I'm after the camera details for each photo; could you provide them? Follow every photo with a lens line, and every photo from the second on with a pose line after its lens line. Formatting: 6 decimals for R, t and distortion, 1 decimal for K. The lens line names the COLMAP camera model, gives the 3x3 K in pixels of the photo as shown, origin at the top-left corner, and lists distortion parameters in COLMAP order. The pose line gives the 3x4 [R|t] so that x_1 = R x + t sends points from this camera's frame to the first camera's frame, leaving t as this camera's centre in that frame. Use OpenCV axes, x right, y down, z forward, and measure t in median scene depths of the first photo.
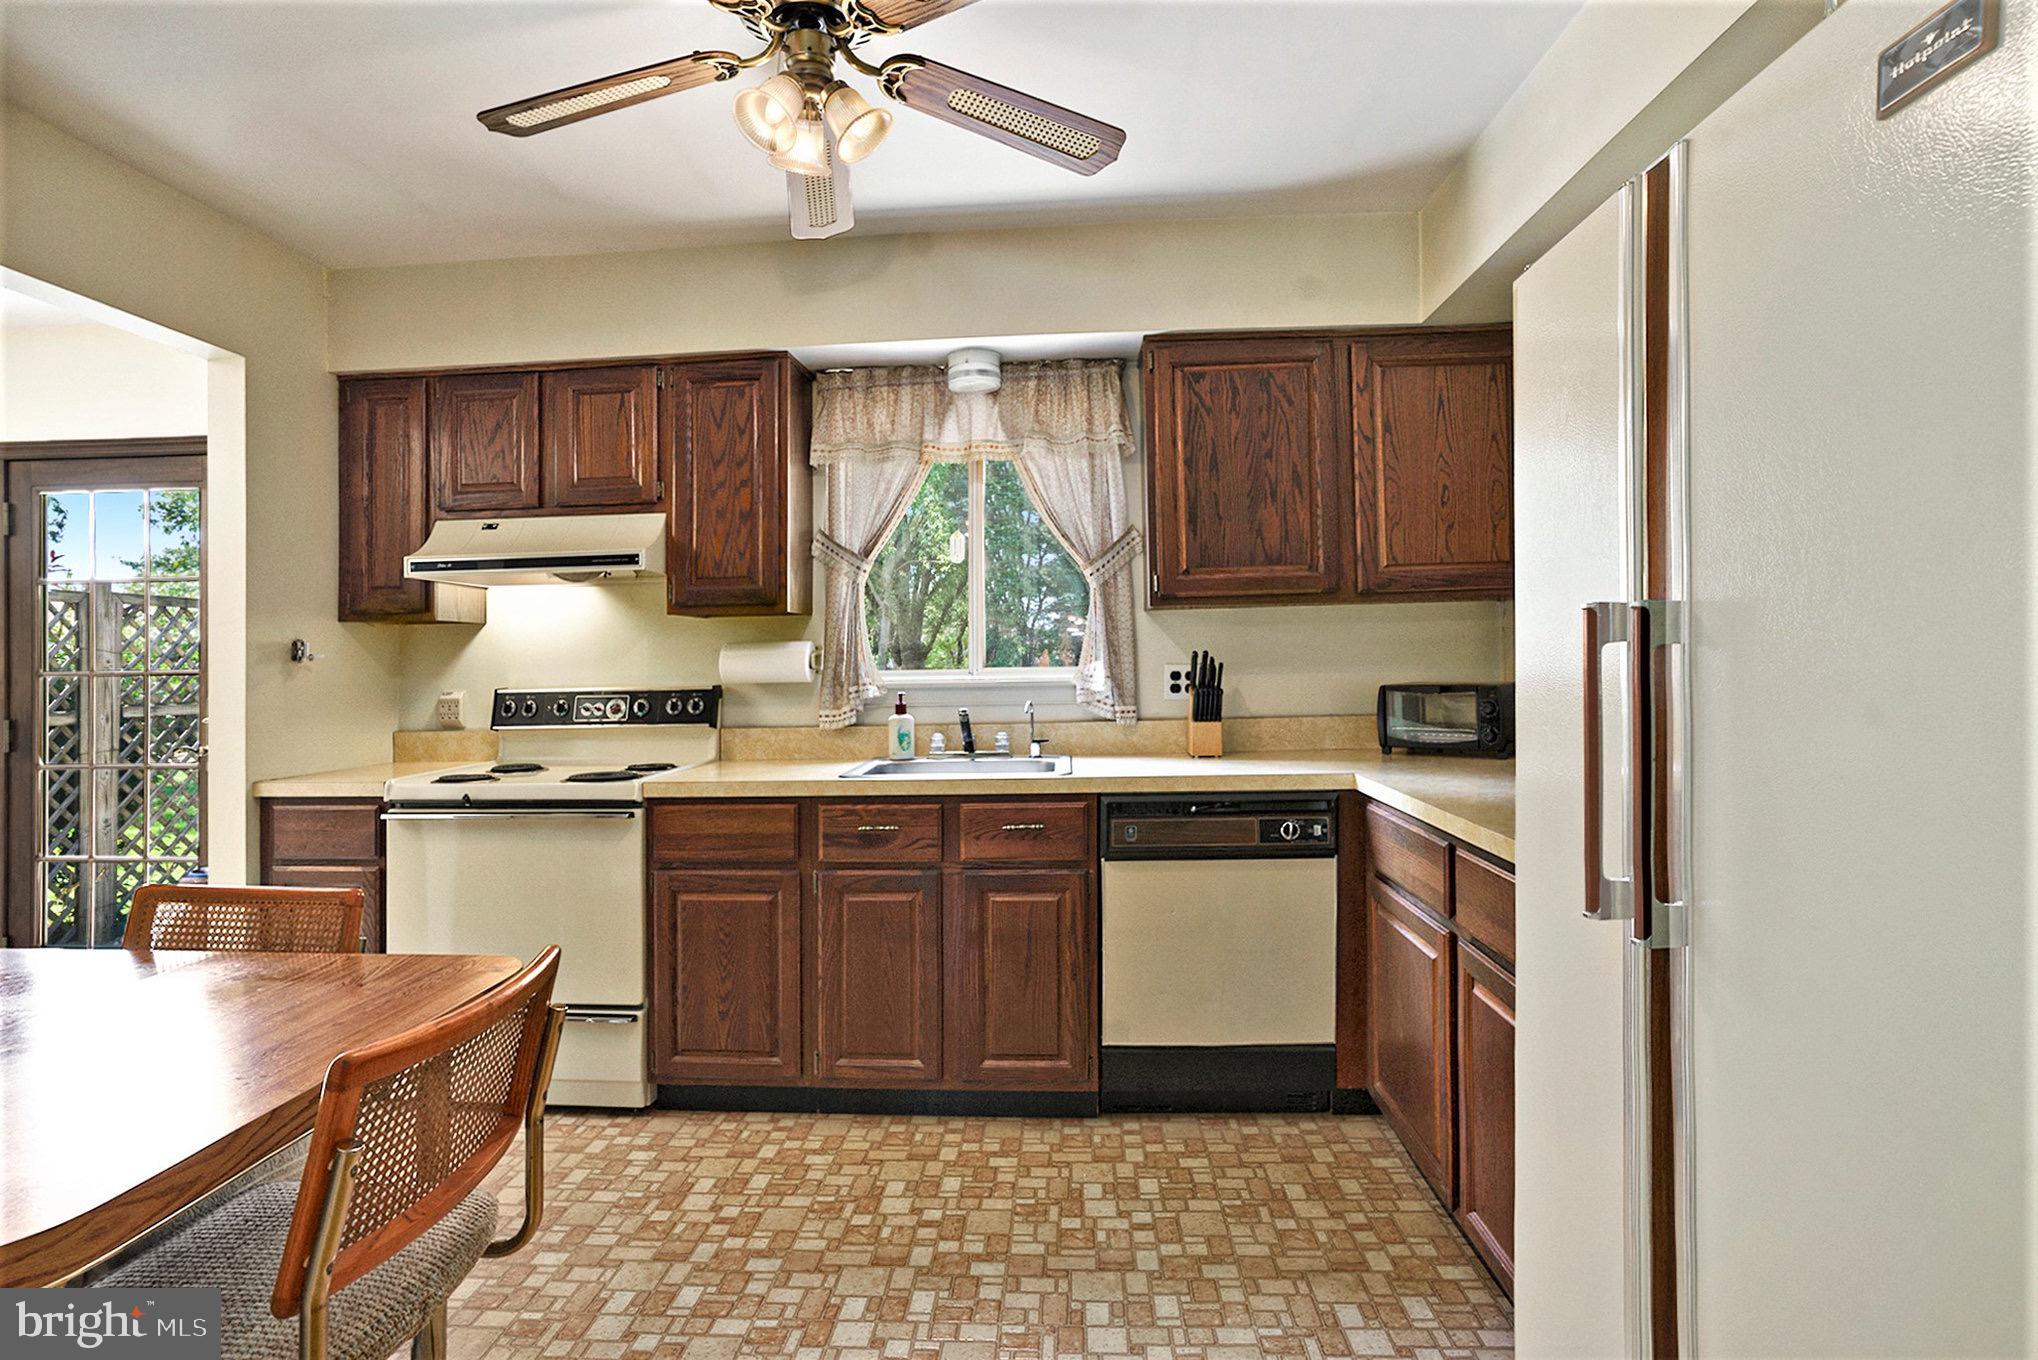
lens RADIAL K [[1036.7, 0, 1019.0], [0, 1036.7, 680.0], [0, 0, 1]] dist [-0.078284, 0.032604]
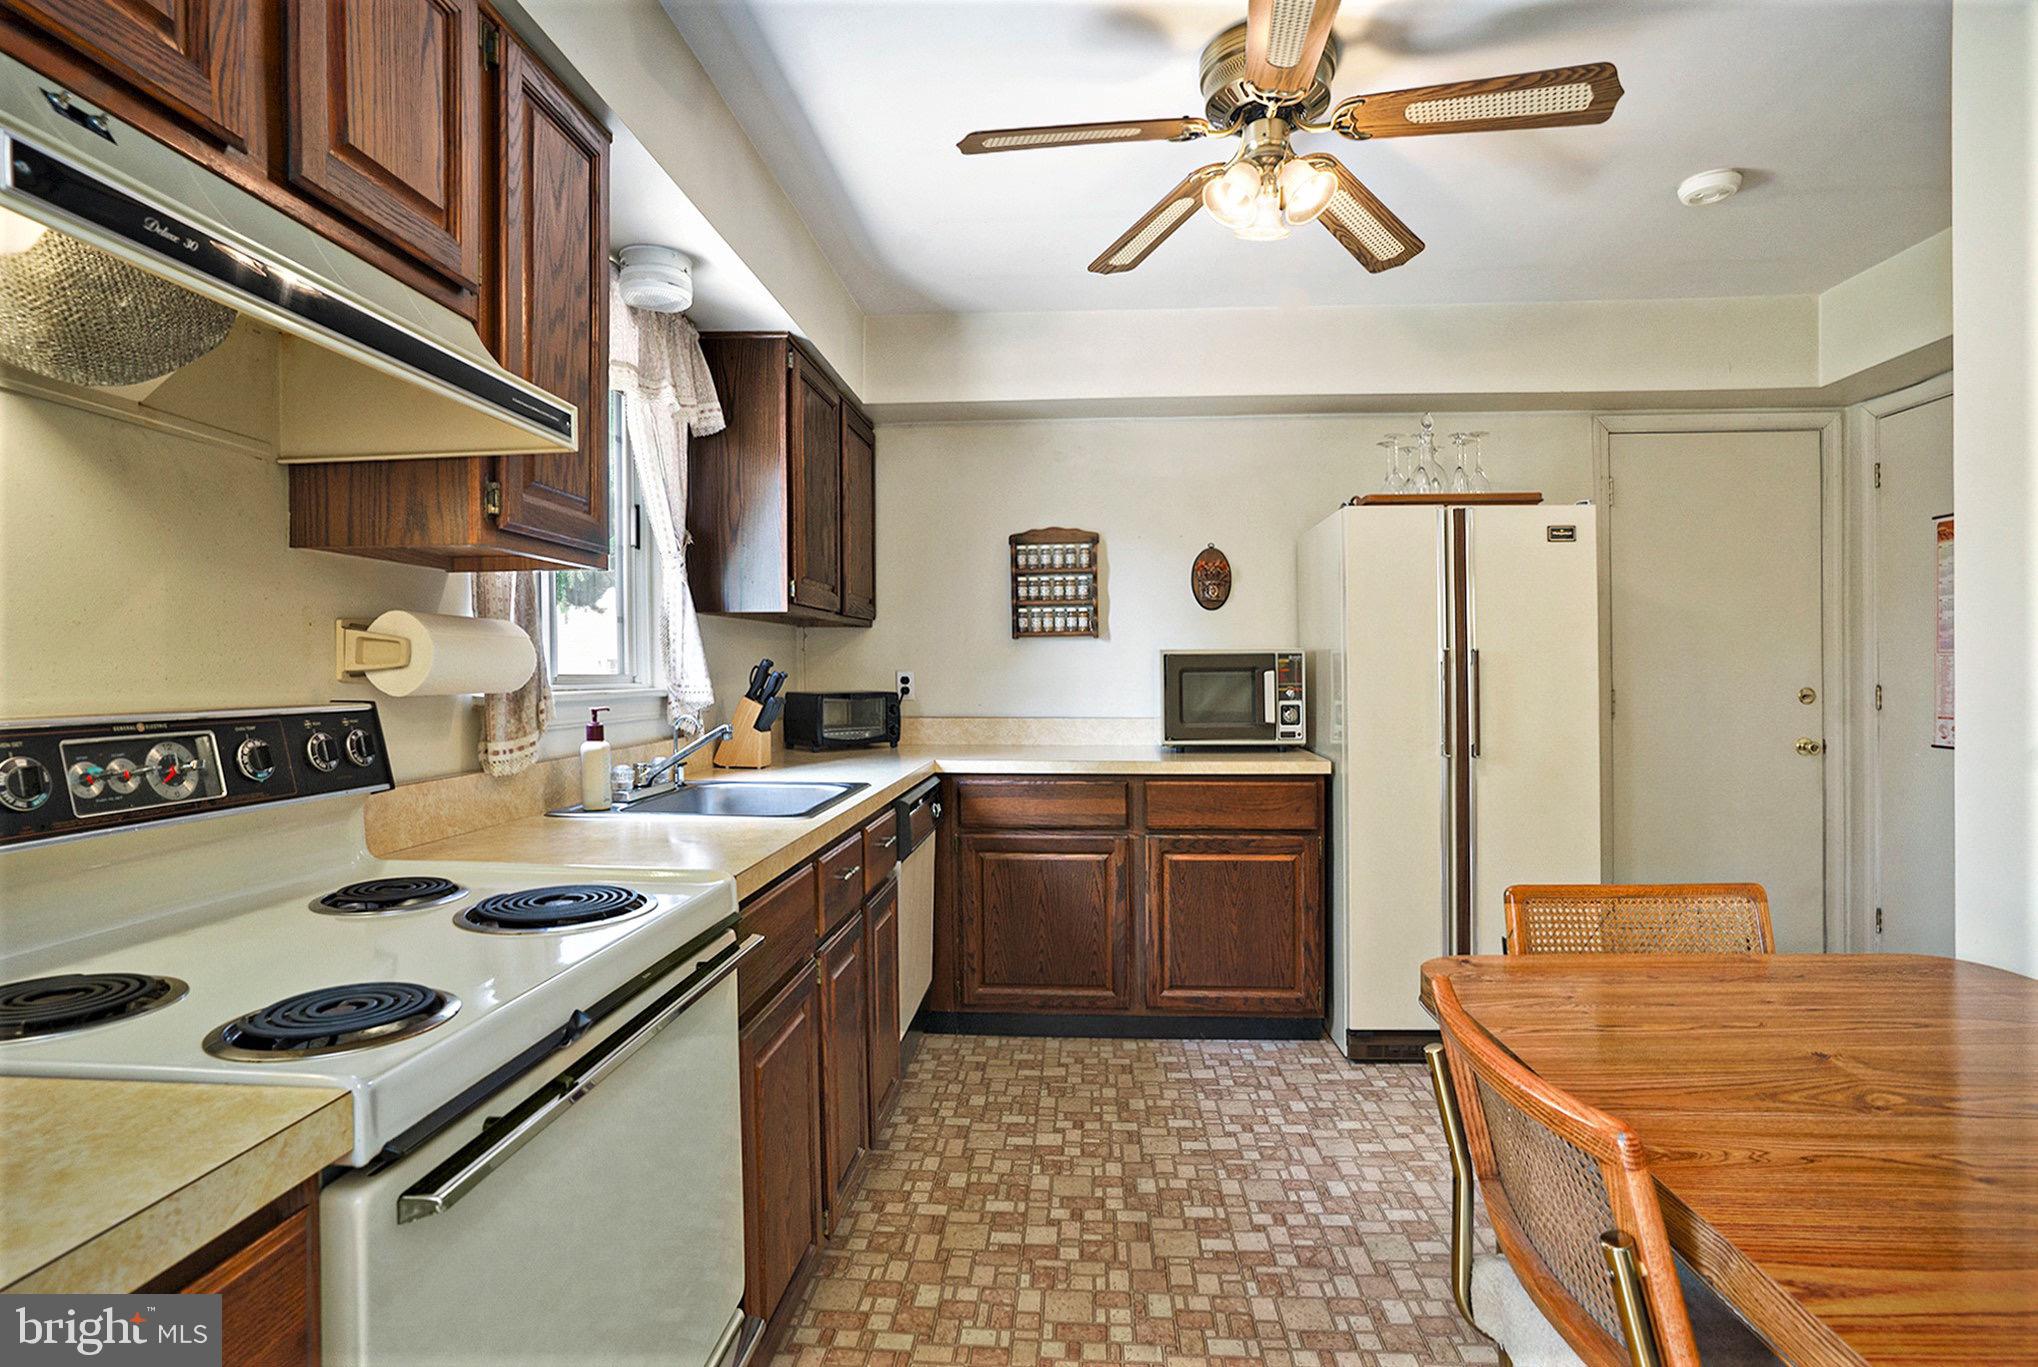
lens RADIAL K [[1036.7, 0, 1019.0], [0, 1036.7, 683.5], [0, 0, 1]] dist [-0.078284, 0.032604]
pose [[-0.003248, 0.008936, 0.999955, -0.837468], [0.019051, 0.999779, -0.008873, 0.006740], [-0.999813, 0.019022, -0.003418, 0.788915]]
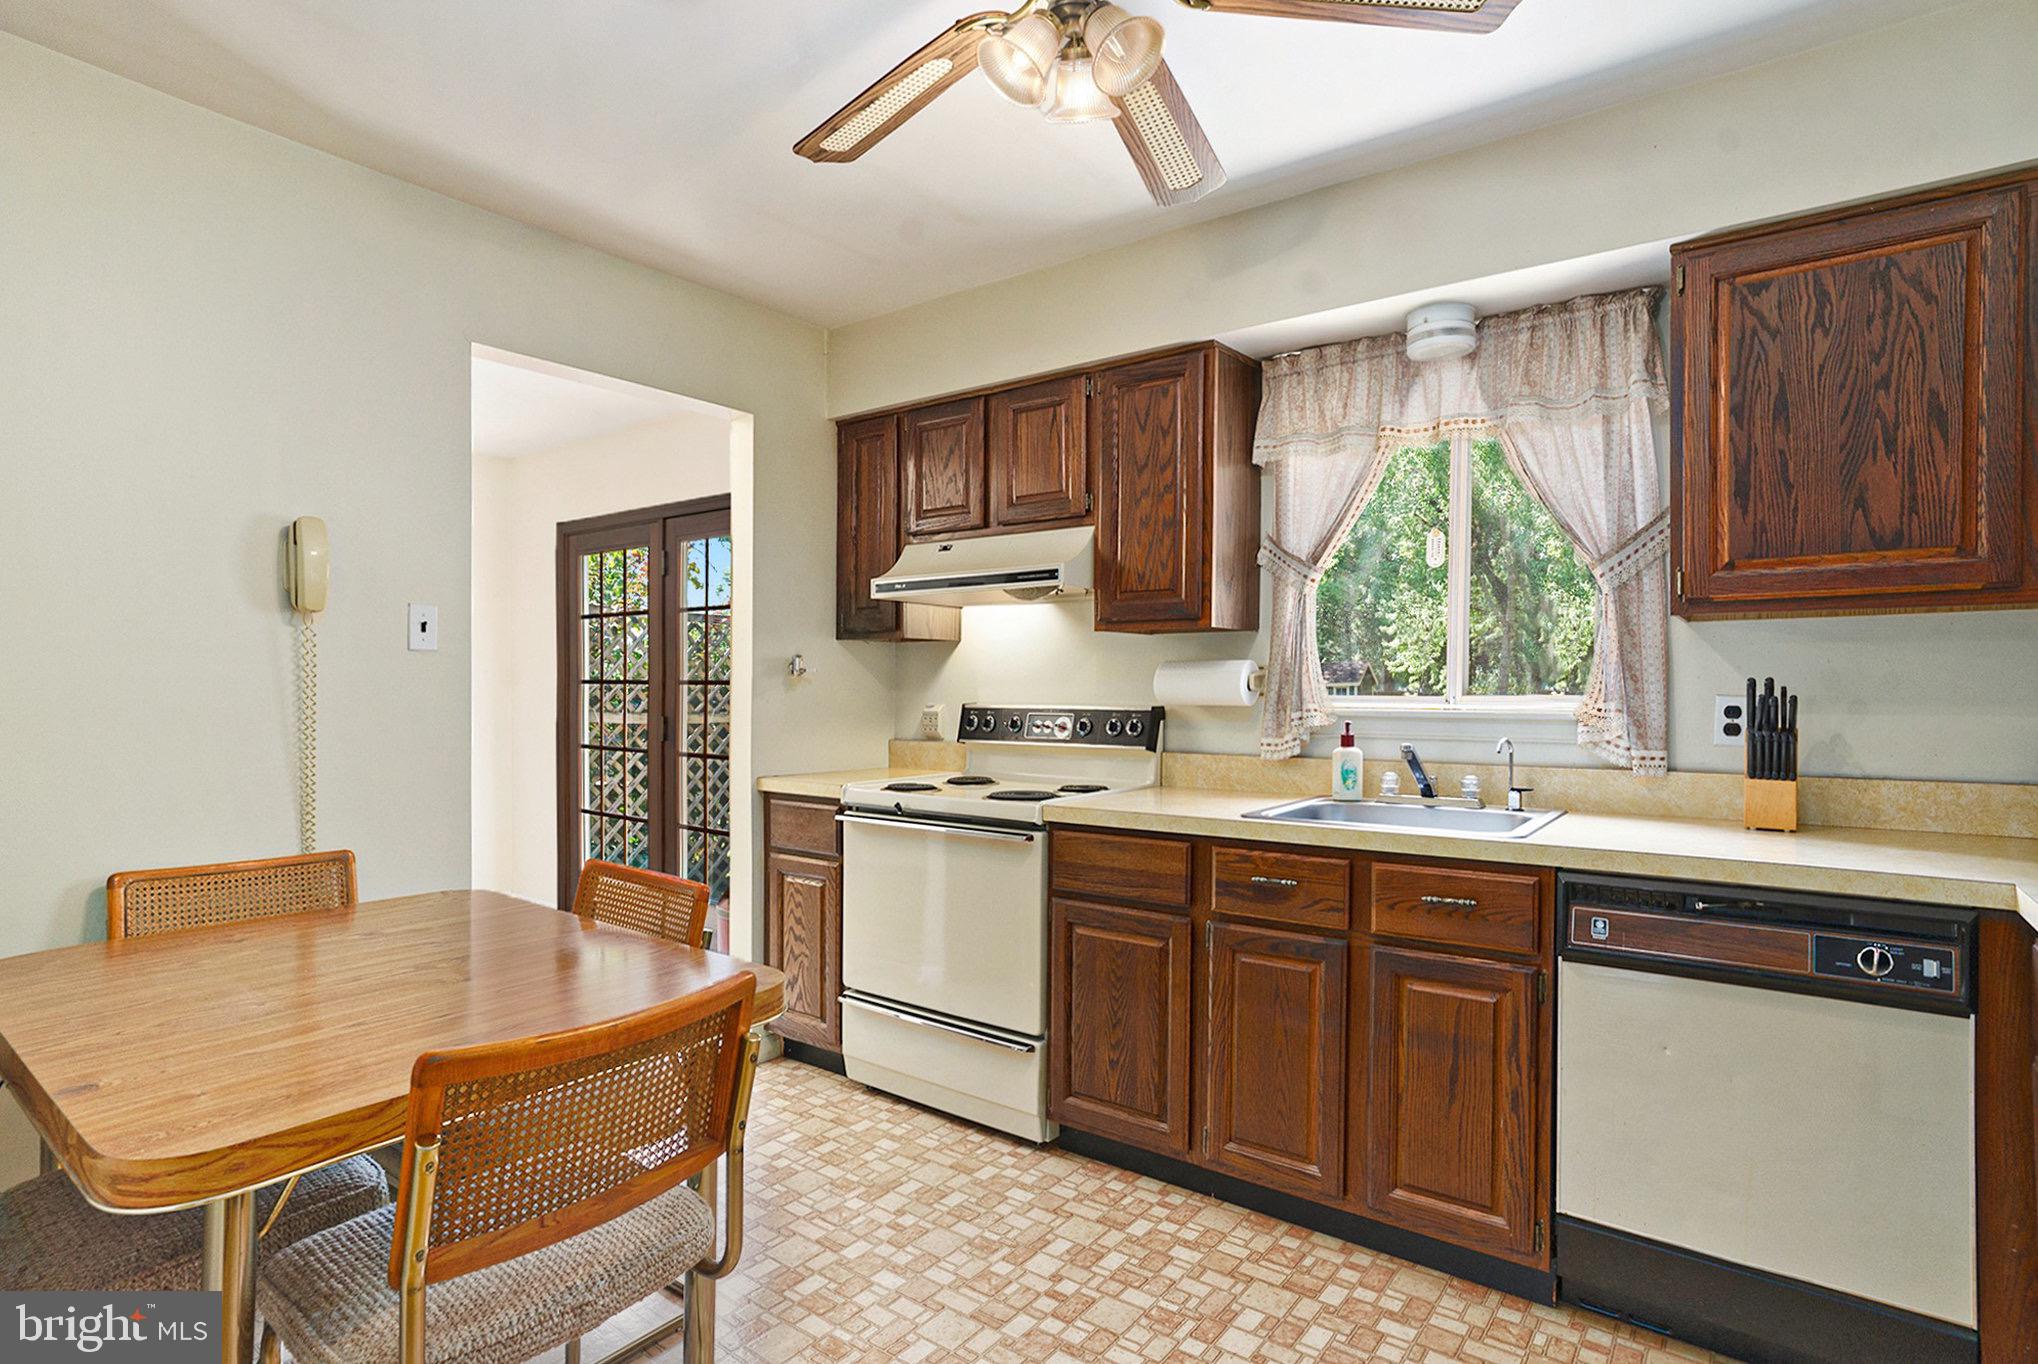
lens RADIAL K [[1047.3, 0, 1013.3], [0, 1047.3, 675.1], [0, 0, 1]] dist [-0.063410, 0.034111]
pose [[0.836668, 0.013564, -0.547542, 0.132728], [-0.026661, 0.999517, -0.015979, -0.005309], [0.547060, 0.027967, 0.836626, 0.144862]]
